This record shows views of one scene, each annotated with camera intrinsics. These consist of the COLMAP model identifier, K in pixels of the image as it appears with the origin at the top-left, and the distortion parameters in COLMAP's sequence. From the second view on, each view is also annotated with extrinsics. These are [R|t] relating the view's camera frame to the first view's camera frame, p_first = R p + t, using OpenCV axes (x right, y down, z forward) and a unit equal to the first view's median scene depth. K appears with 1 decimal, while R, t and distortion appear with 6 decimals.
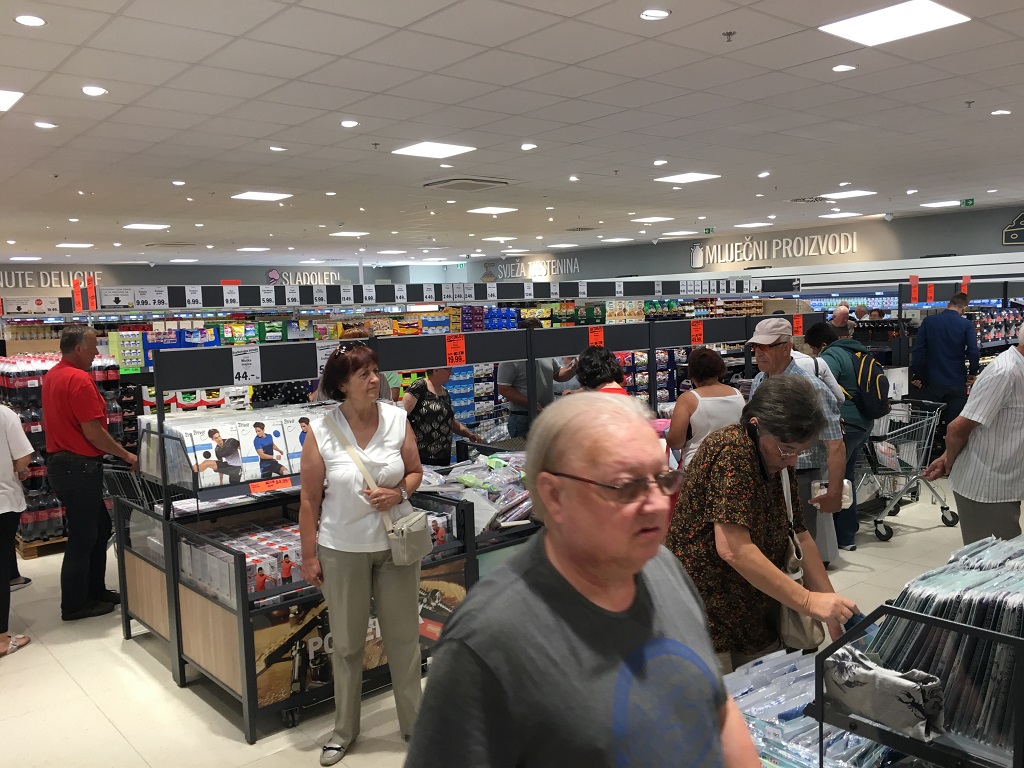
lens RADIAL K [[882.2, 0, 512.0], [0, 882.2, 384.0], [0, 0, 1]] dist [0.003819, 0.003088]
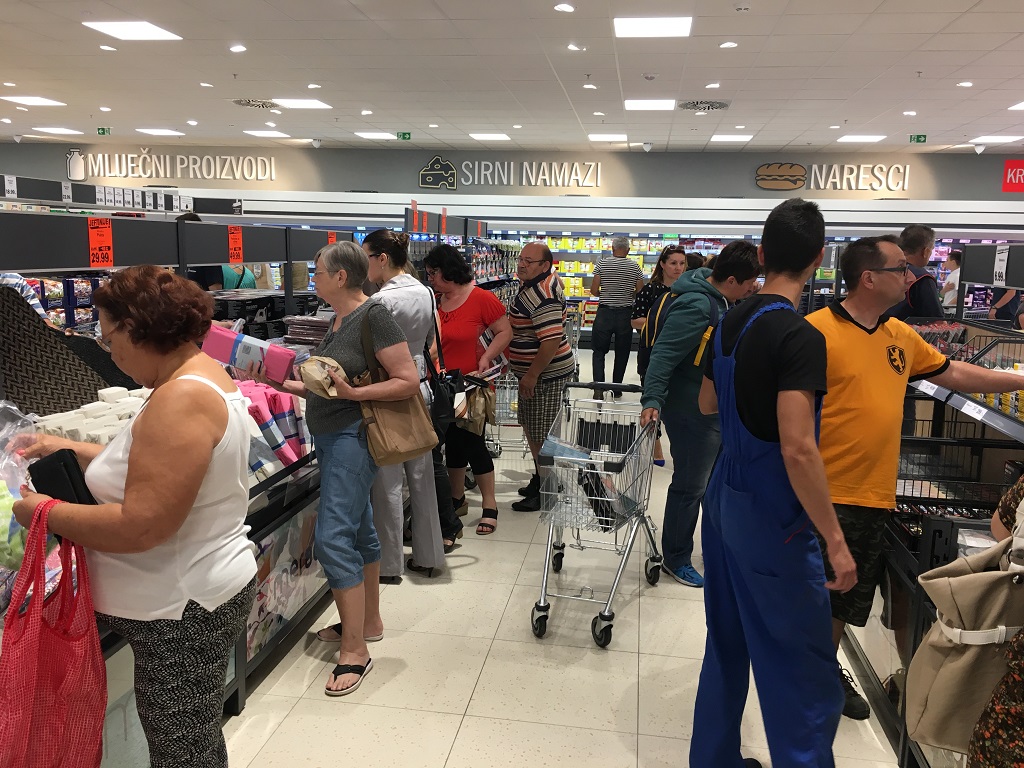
lens RADIAL K [[882.2, 0, 512.0], [0, 882.2, 384.0], [0, 0, 1]] dist [0.003819, 0.003088]
pose [[0.760158, -0.039876, 0.648513, -0.019621], [-0.003800, 0.997825, 0.065809, -0.000941], [-0.649727, -0.052489, 0.758353, 0.136367]]
